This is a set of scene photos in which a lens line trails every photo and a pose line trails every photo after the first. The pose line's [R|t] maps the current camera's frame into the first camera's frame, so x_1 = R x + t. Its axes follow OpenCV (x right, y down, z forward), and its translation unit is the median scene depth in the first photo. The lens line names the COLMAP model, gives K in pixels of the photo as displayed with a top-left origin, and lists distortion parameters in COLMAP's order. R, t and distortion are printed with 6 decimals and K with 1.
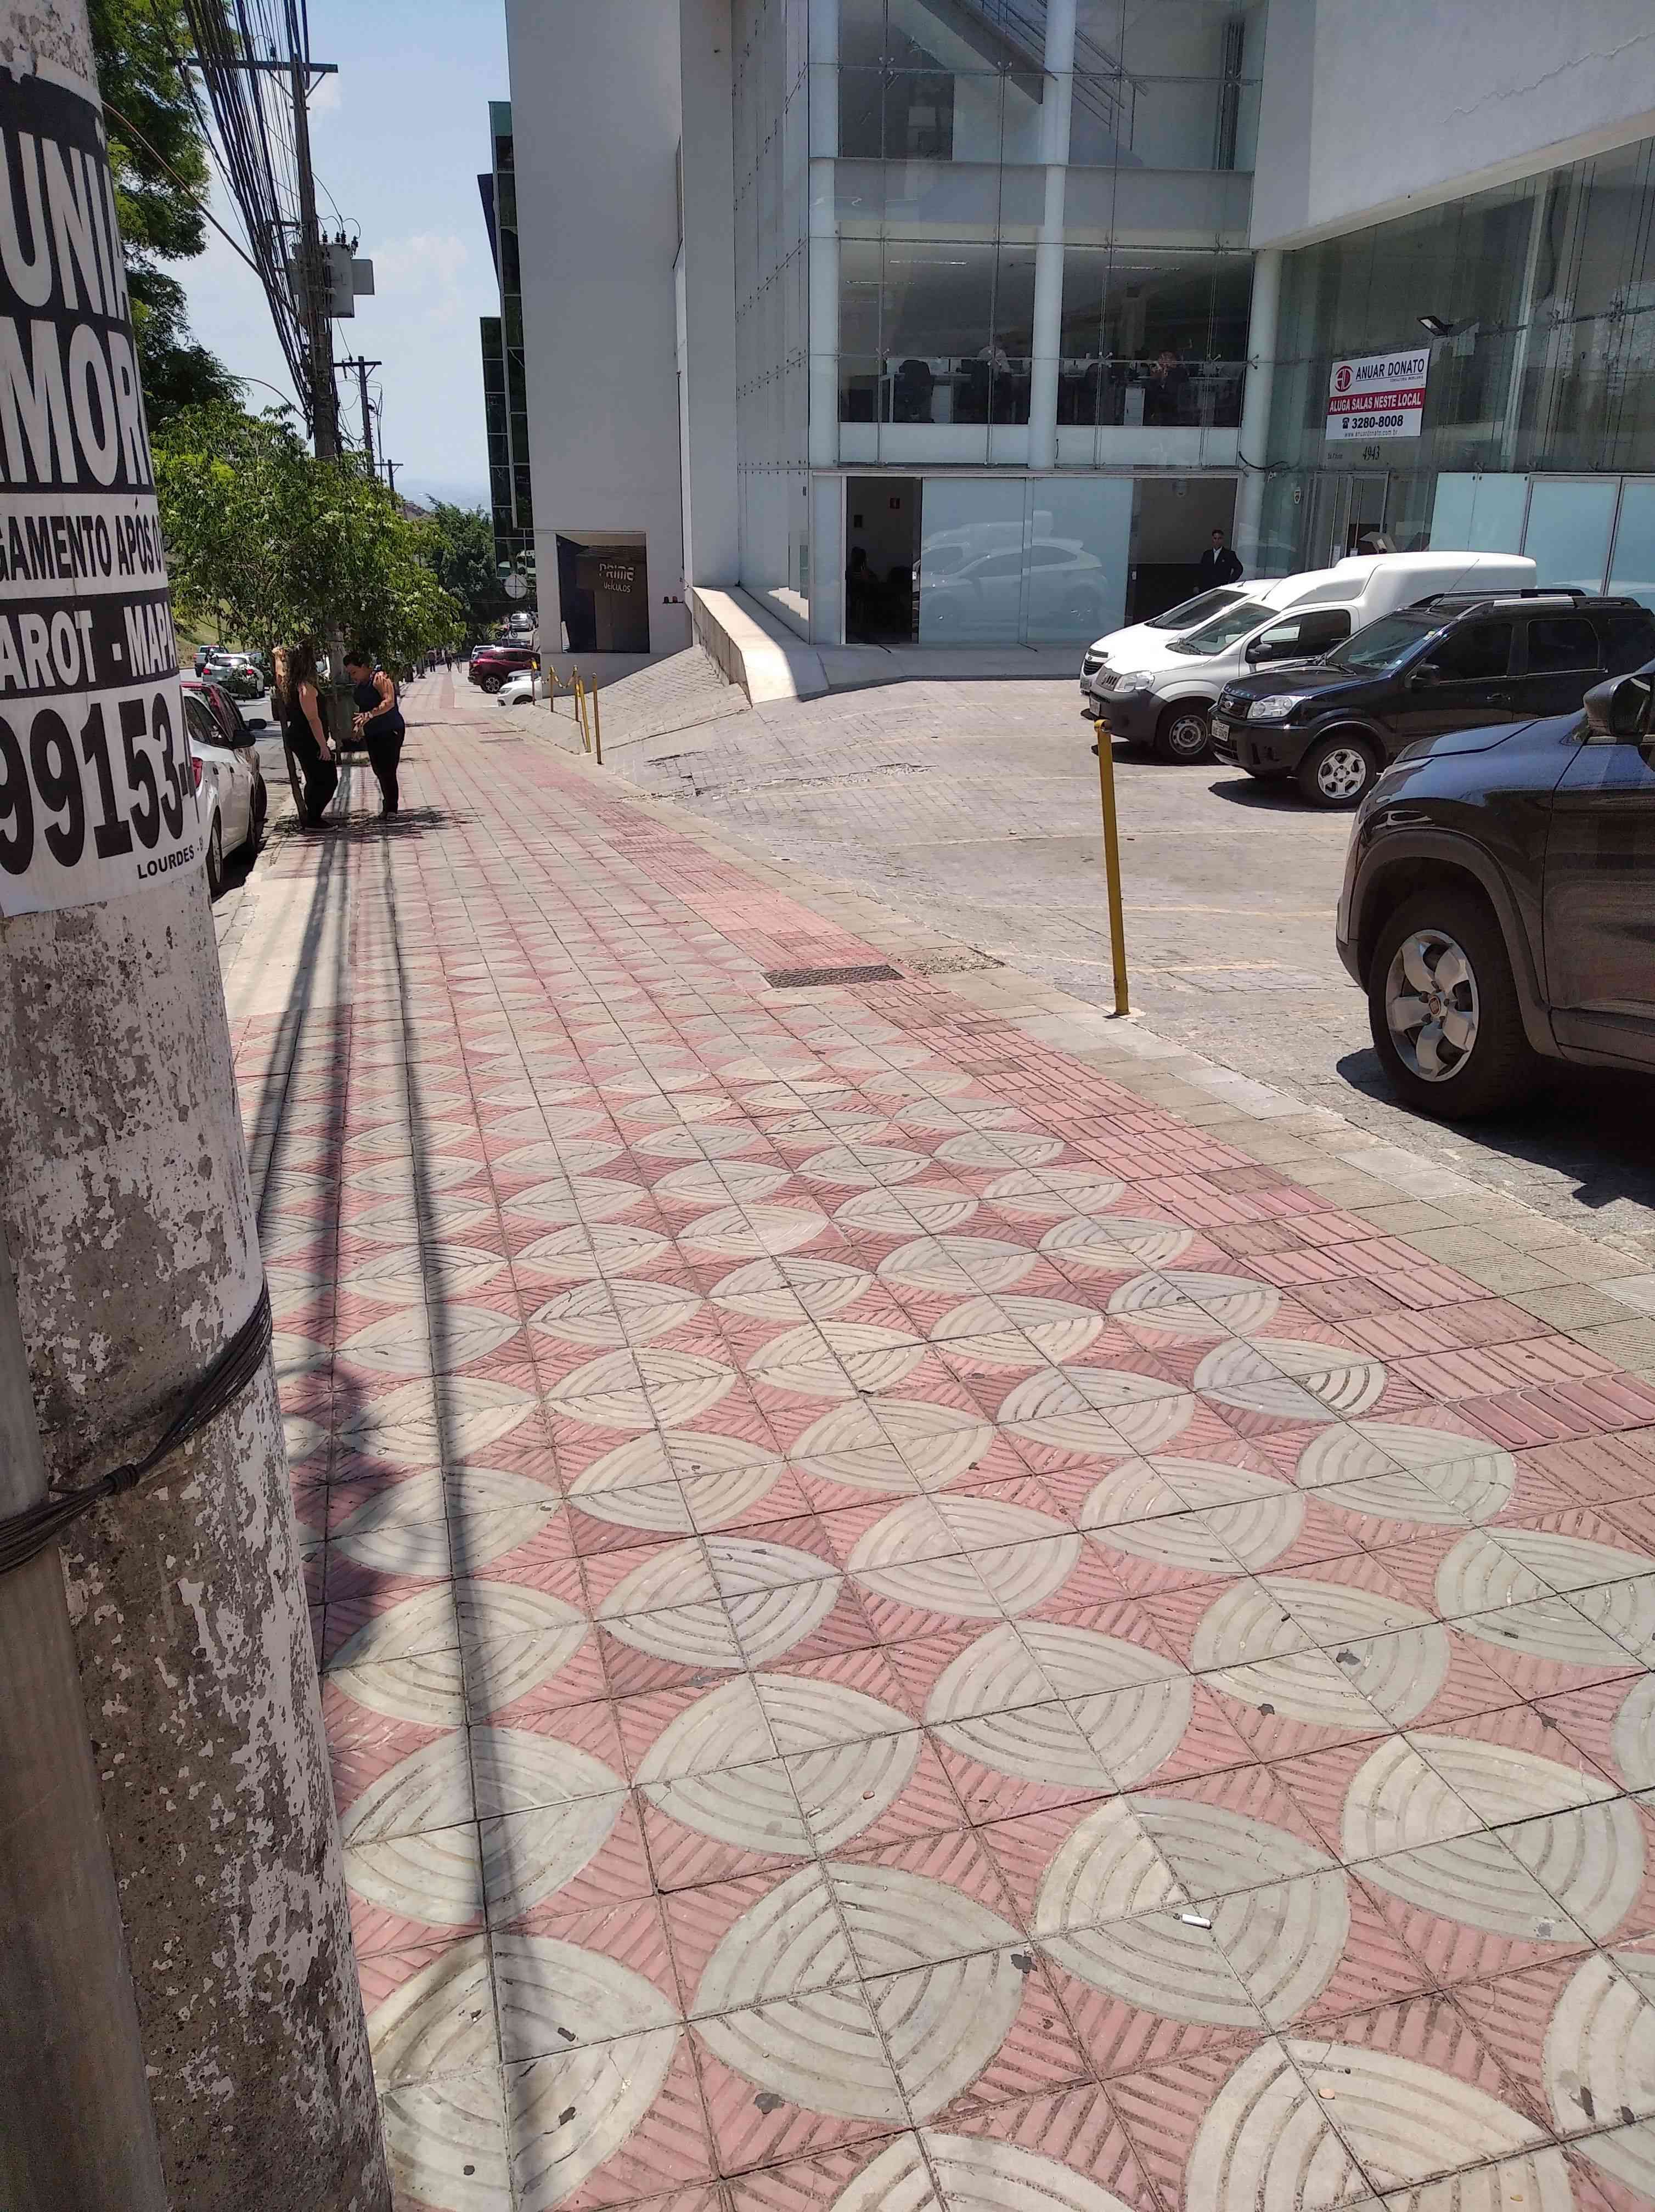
lens RADIAL K [[1612.6, 0, 784.8], [0, 1612.6, 1108.5], [0, 0, 1]] dist [0.011269, -0.015811]
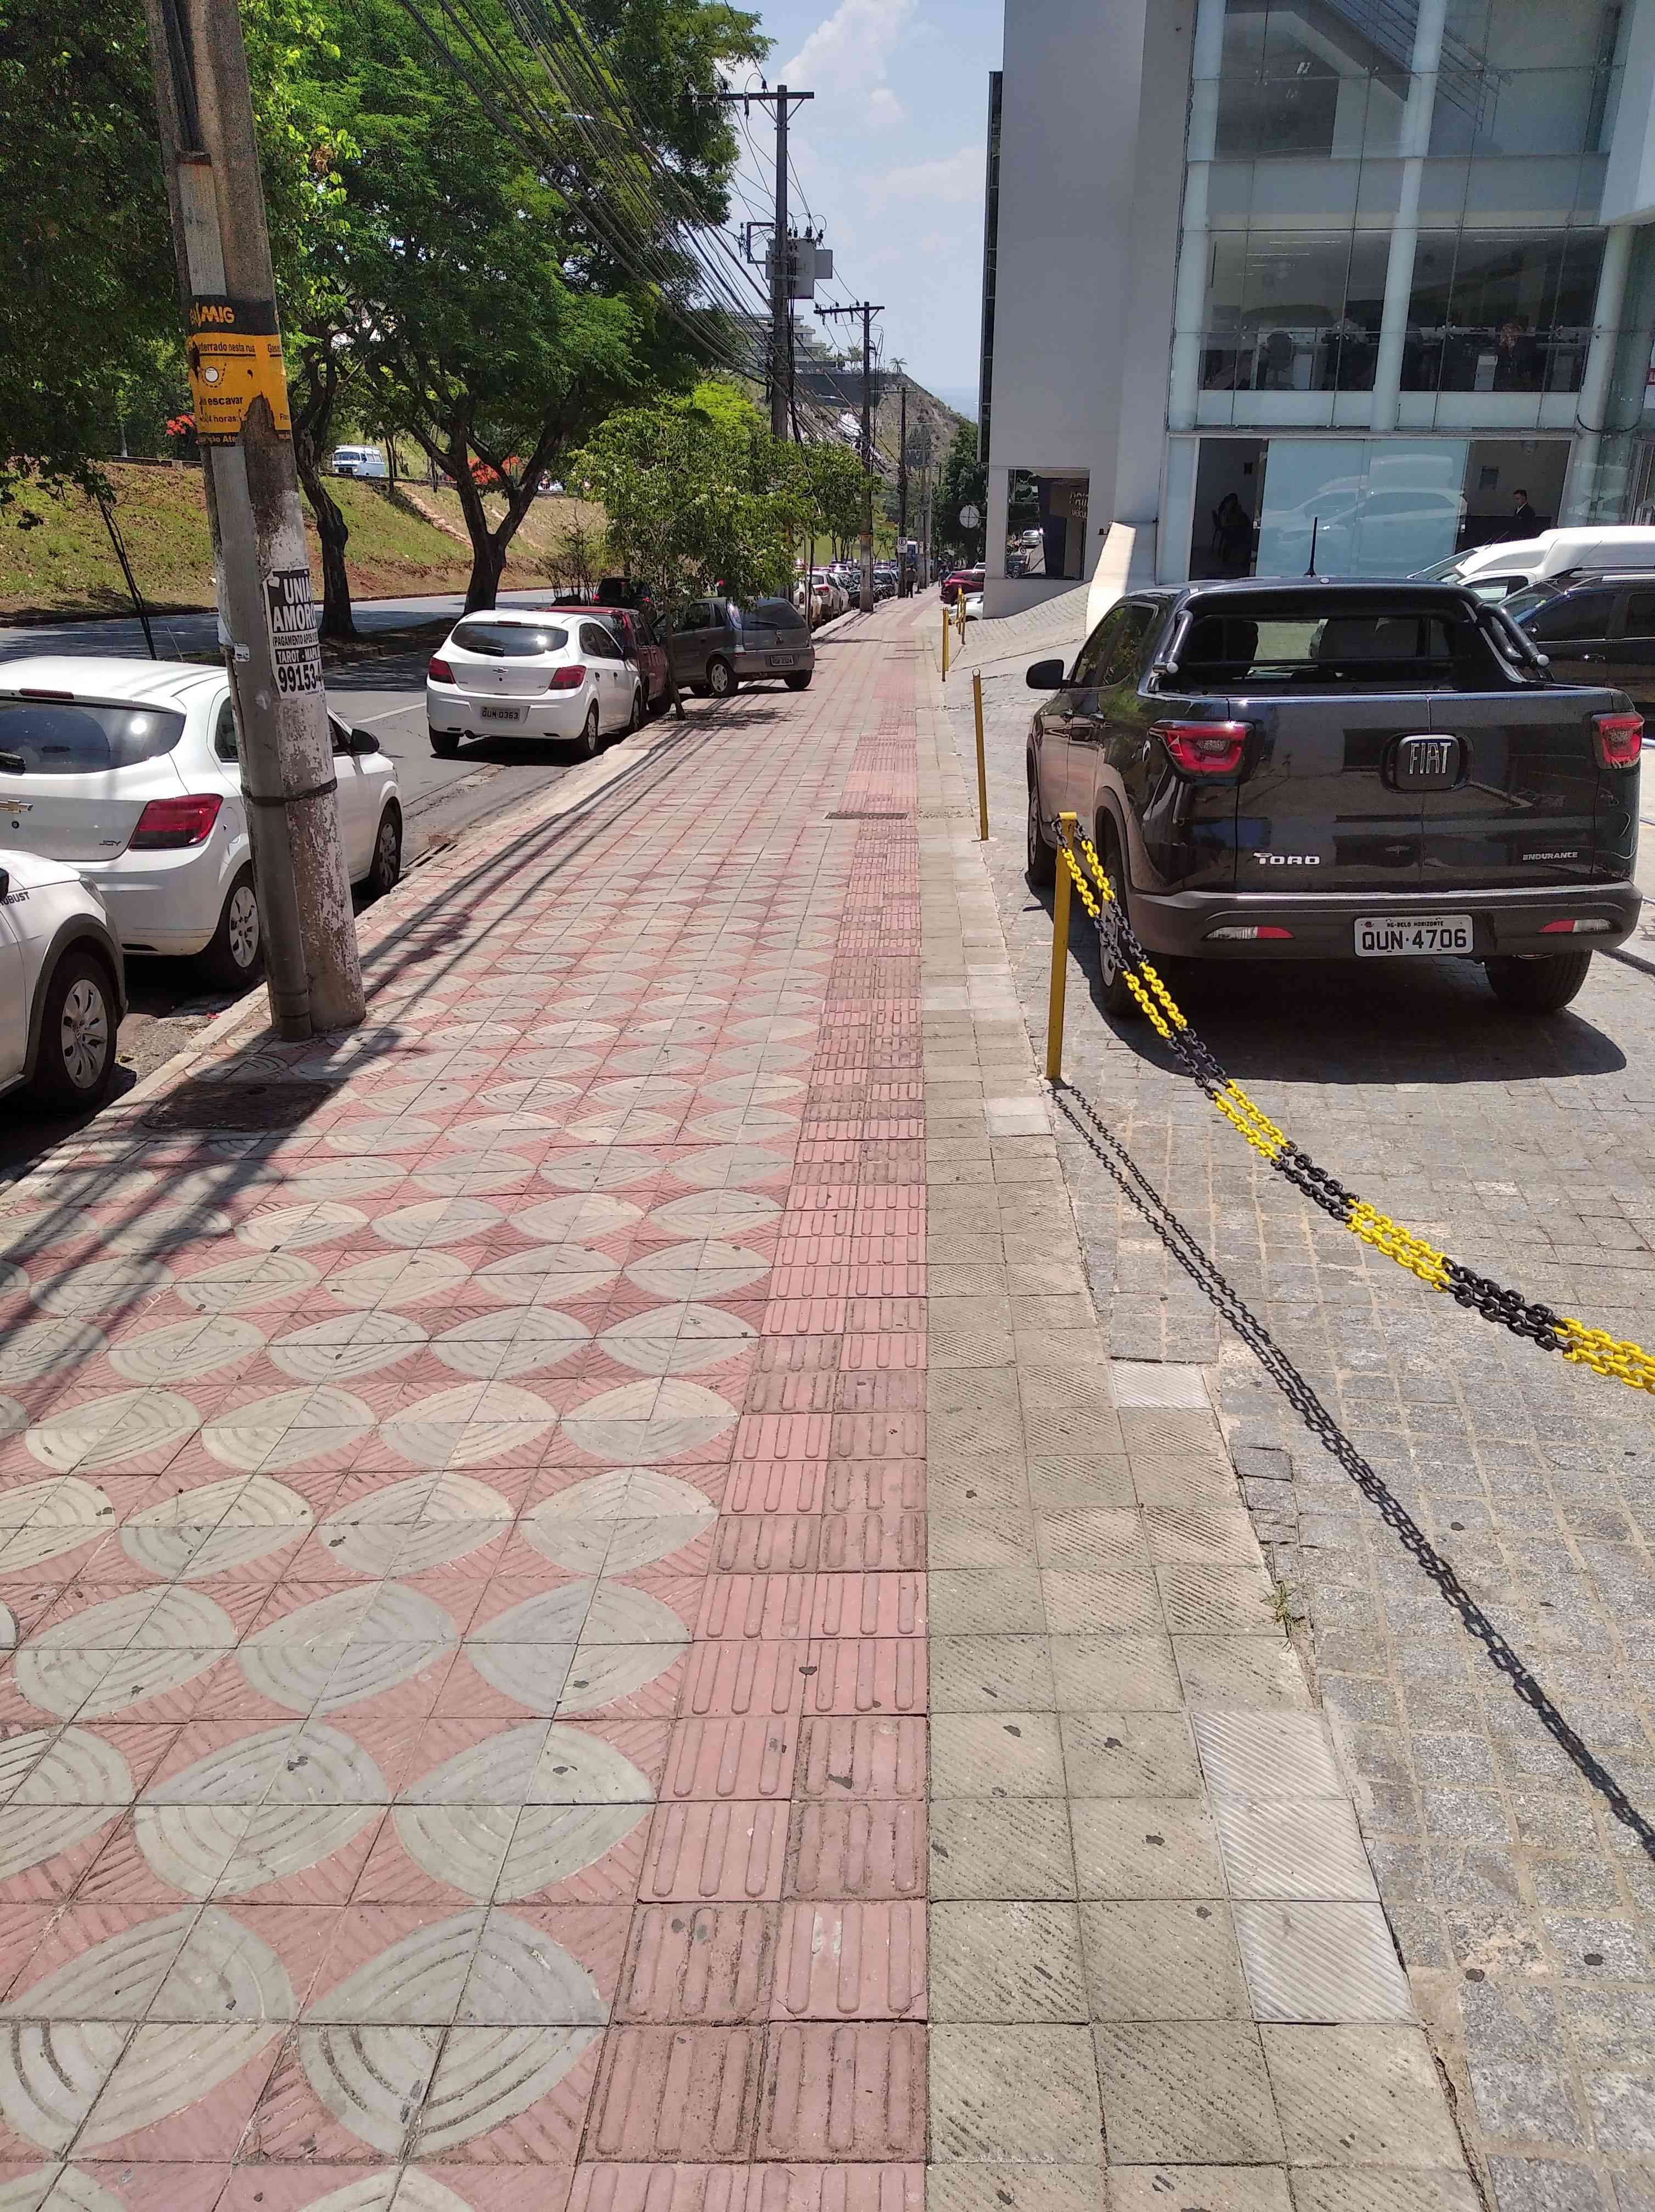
lens RADIAL K [[1612.6, 0, 834.0], [0, 1612.6, 1103.0], [0, 0, 1]] dist [0.011269, -0.015811]
pose [[0.958470, 0.111035, -0.262691, 0.143541], [-0.098896, 0.993345, 0.059031, 0.036260], [0.267498, -0.030601, 0.963073, -0.191067]]
